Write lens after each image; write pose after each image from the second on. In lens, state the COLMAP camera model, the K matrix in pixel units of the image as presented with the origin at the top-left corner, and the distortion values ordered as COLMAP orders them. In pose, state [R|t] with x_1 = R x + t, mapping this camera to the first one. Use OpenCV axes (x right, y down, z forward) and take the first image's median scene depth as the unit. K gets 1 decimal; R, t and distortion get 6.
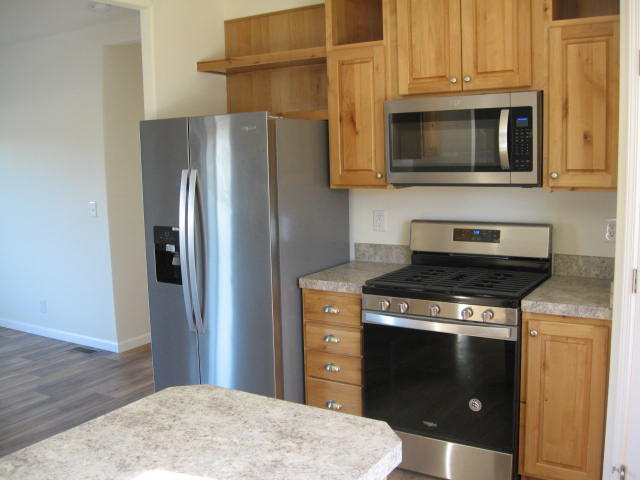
lens RADIAL K [[662.1, 0, 320.0], [0, 662.1, 240.0], [0, 0, 1]] dist [-0.143102, 0.092949]
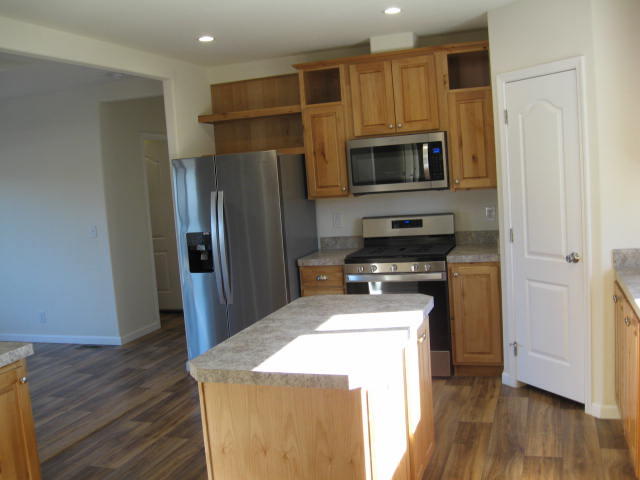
lens RADIAL K [[662.1, 0, 320.0], [0, 662.1, 240.0], [0, 0, 1]] dist [-0.143102, 0.092949]
pose [[0.970258, -0.065373, 0.233080, -0.343083], [0.076634, 0.996274, -0.039577, 0.080314], [-0.229624, 0.056262, 0.971652, -0.492408]]
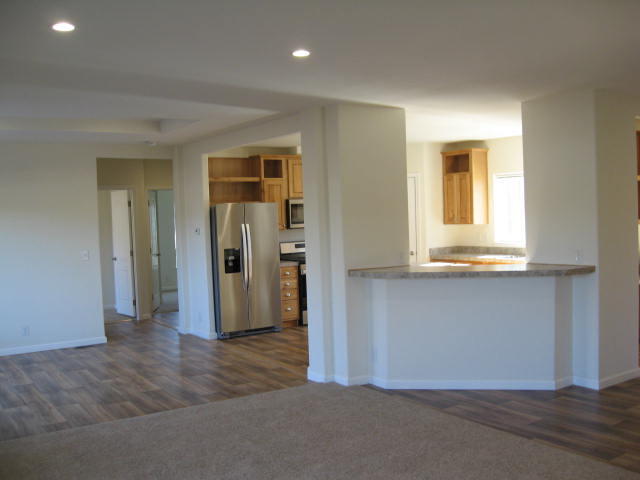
lens RADIAL K [[662.1, 0, 320.0], [0, 662.1, 240.0], [0, 0, 1]] dist [-0.143102, 0.092949]
pose [[0.420197, -0.028609, 0.906982, -2.499410], [0.145046, 0.988769, -0.036010, 0.089828], [-0.895766, 0.146685, 0.419627, -0.321431]]
